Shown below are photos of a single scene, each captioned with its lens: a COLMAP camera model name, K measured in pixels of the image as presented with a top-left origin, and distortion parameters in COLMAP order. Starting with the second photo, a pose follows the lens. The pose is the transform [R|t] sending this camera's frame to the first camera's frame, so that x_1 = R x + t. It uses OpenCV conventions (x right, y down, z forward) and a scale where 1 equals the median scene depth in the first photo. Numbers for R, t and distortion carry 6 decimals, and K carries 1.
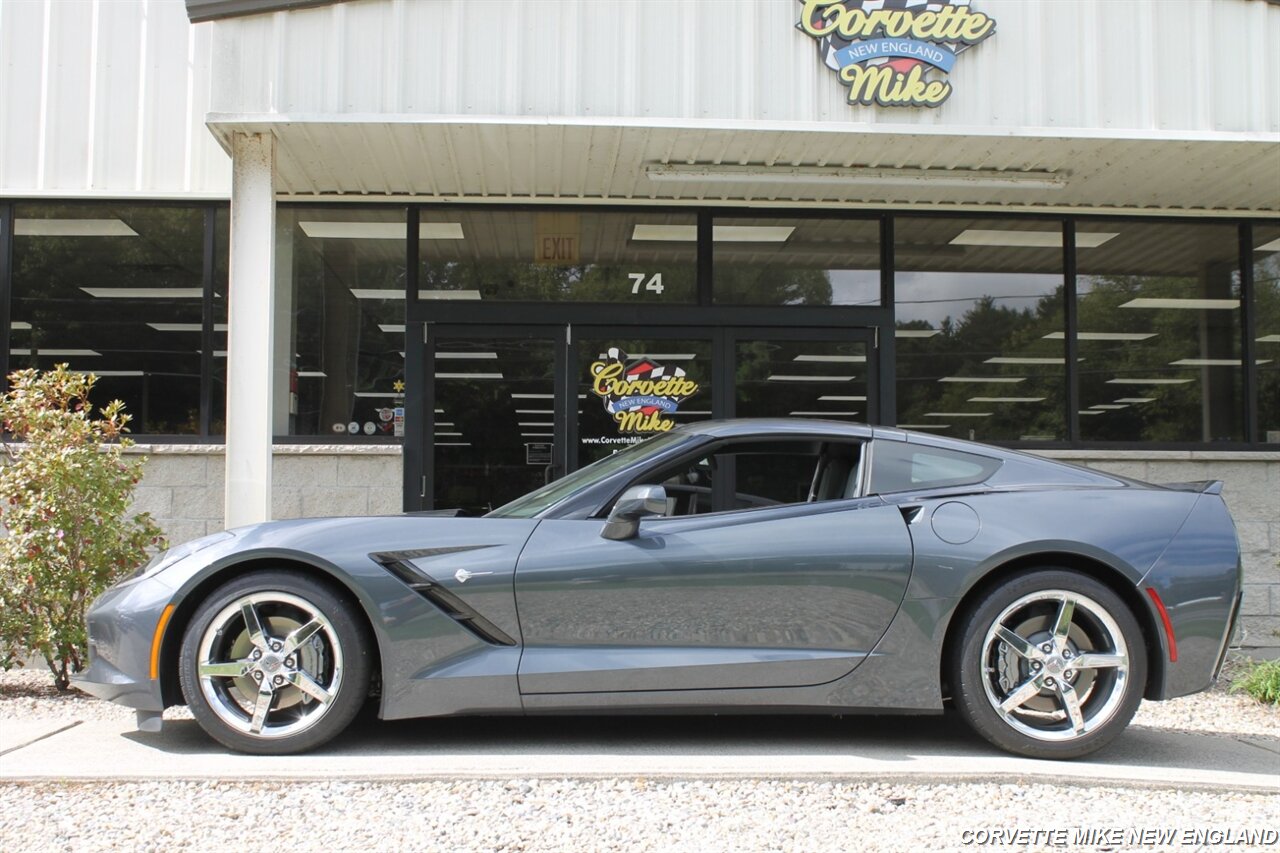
lens RADIAL K [[1617.1, 0, 641.9], [0, 1617.1, 430.2], [0, 0, 1]] dist [-0.087941, 0.134205]
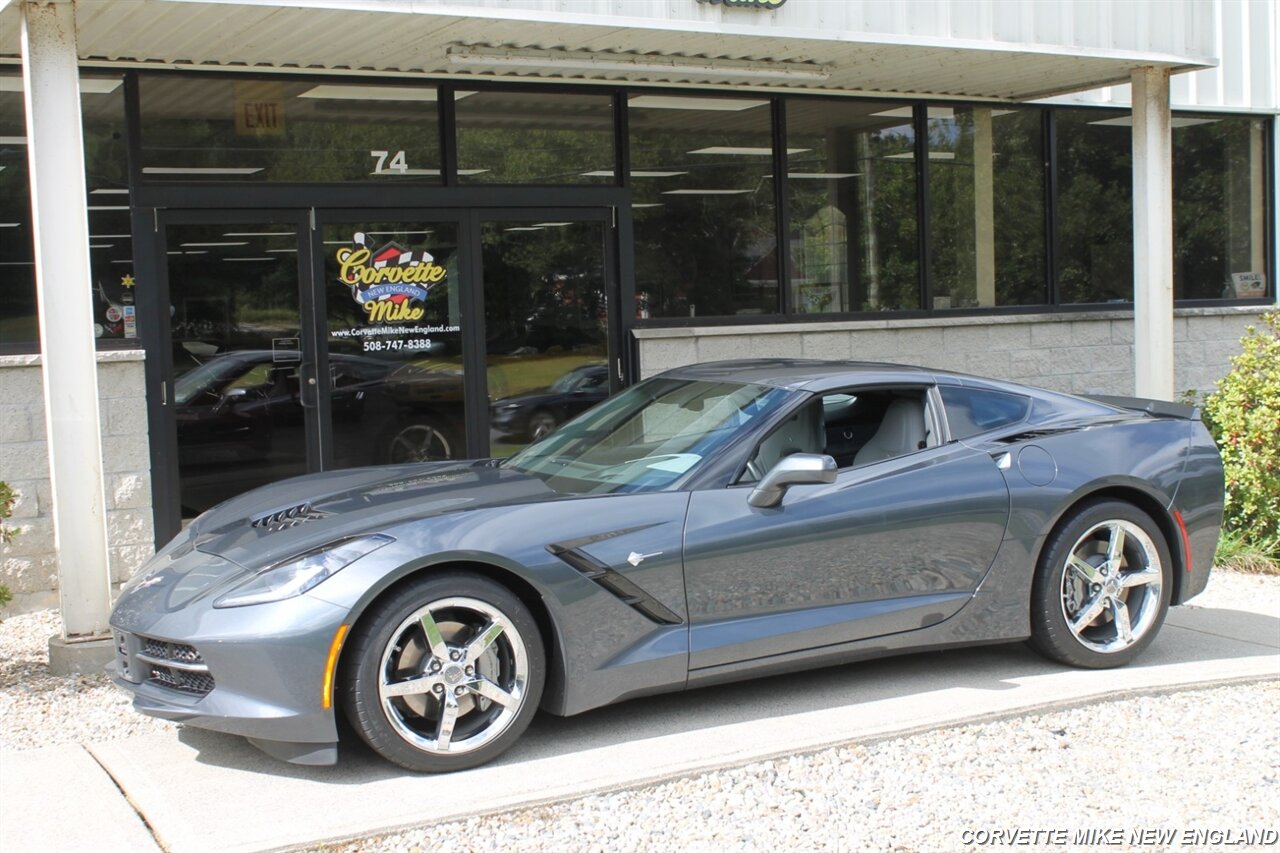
lens RADIAL K [[1668.1, 0, 641.6], [0, 1668.1, 428.3], [0, 0, 1]] dist [-0.054817, 0.062882]
pose [[0.903770, -0.064485, 0.423133, -0.317296], [0.008893, 0.991202, 0.132062, -0.072089], [-0.427926, -0.115591, 0.896392, 0.068656]]
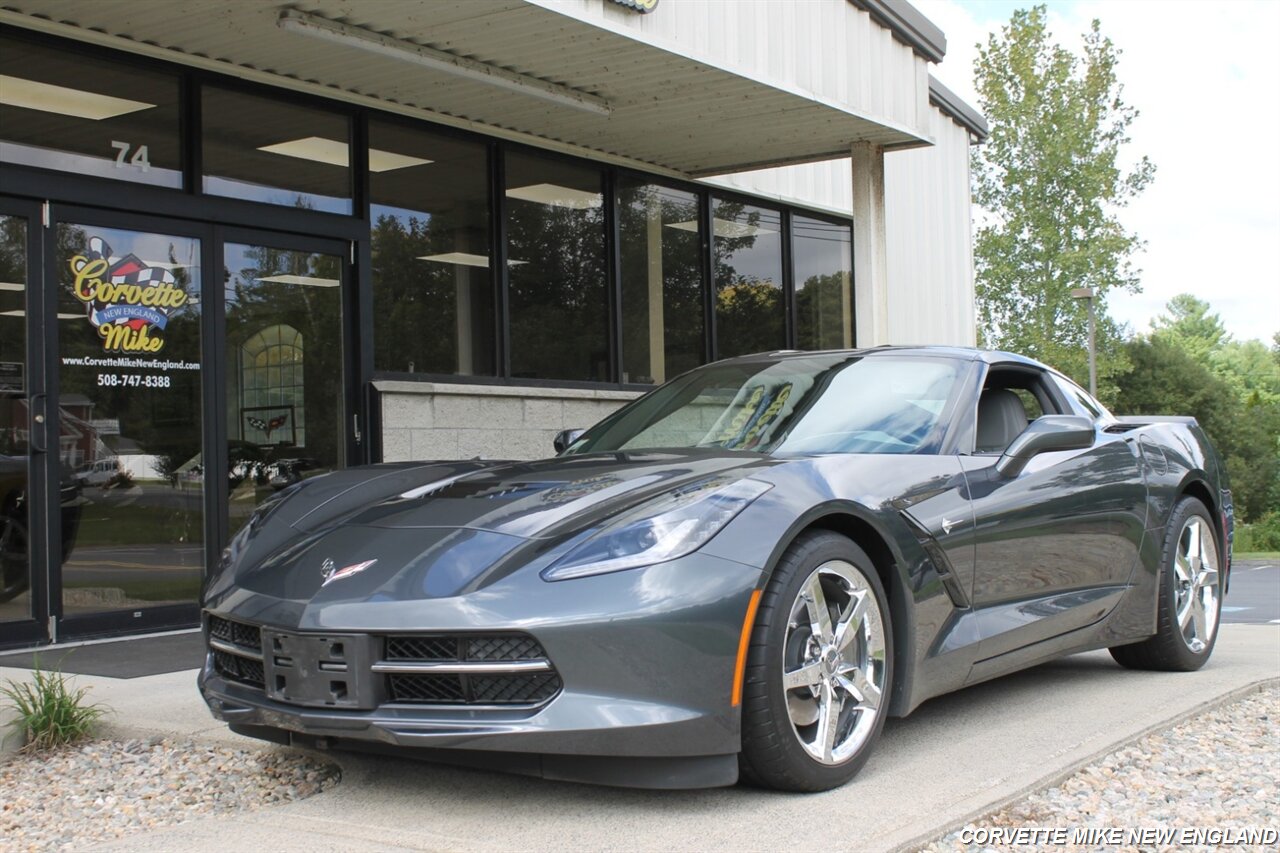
lens RADIAL K [[1668.1, 0, 641.6], [0, 1668.1, 428.3], [0, 0, 1]] dist [-0.054817, 0.062882]
pose [[0.617302, -0.000049, 0.786727, -0.521353], [-0.025280, 0.999482, 0.019897, 0.017090], [-0.786320, -0.032171, 0.616981, 0.367319]]
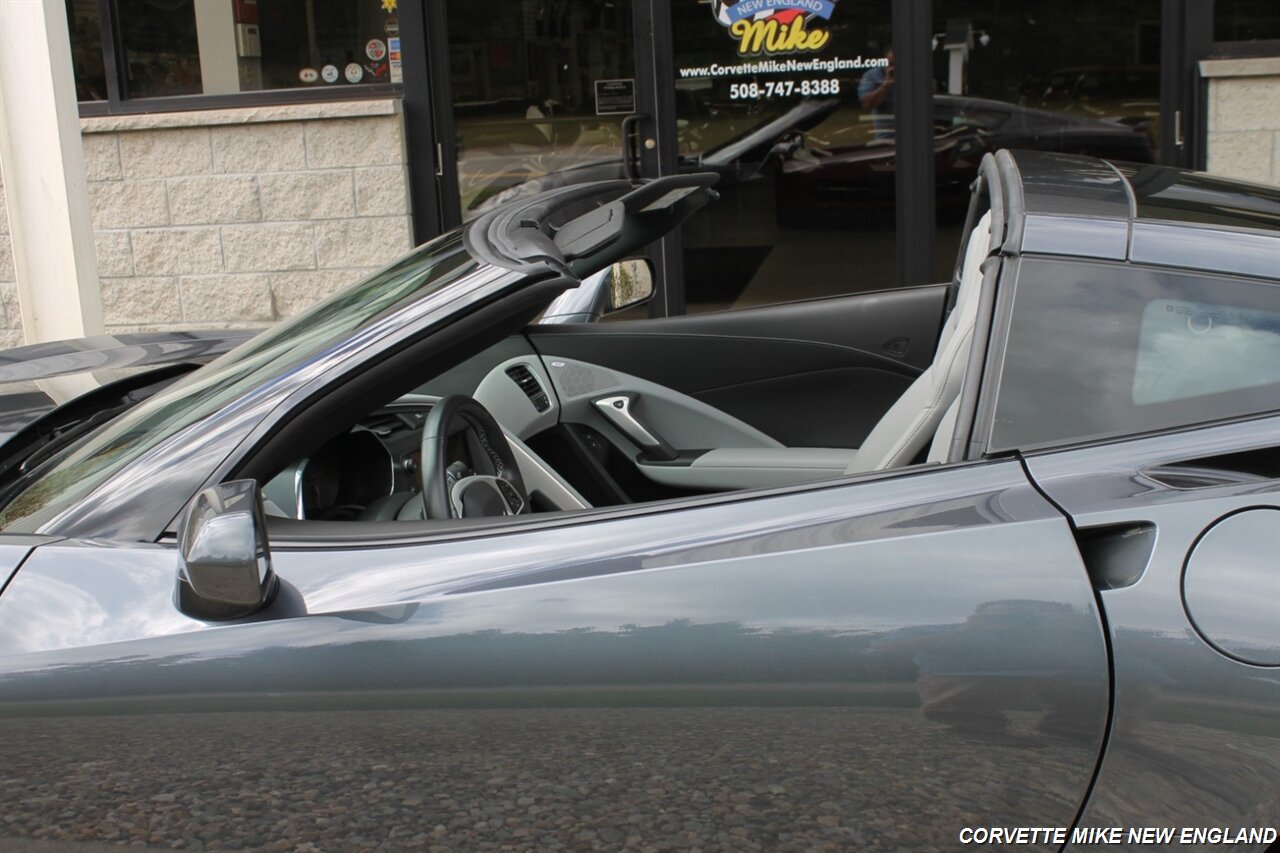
lens RADIAL K [[1587.6, 0, 645.1], [0, 1587.6, 421.3], [0, 0, 1]] dist [-0.077616, 0.068578]
pose [[0.976256, -0.006518, -0.216521, 0.089435], [0.066818, 0.959868, 0.272376, -0.035070], [0.206057, -0.280377, 0.937512, 0.438002]]
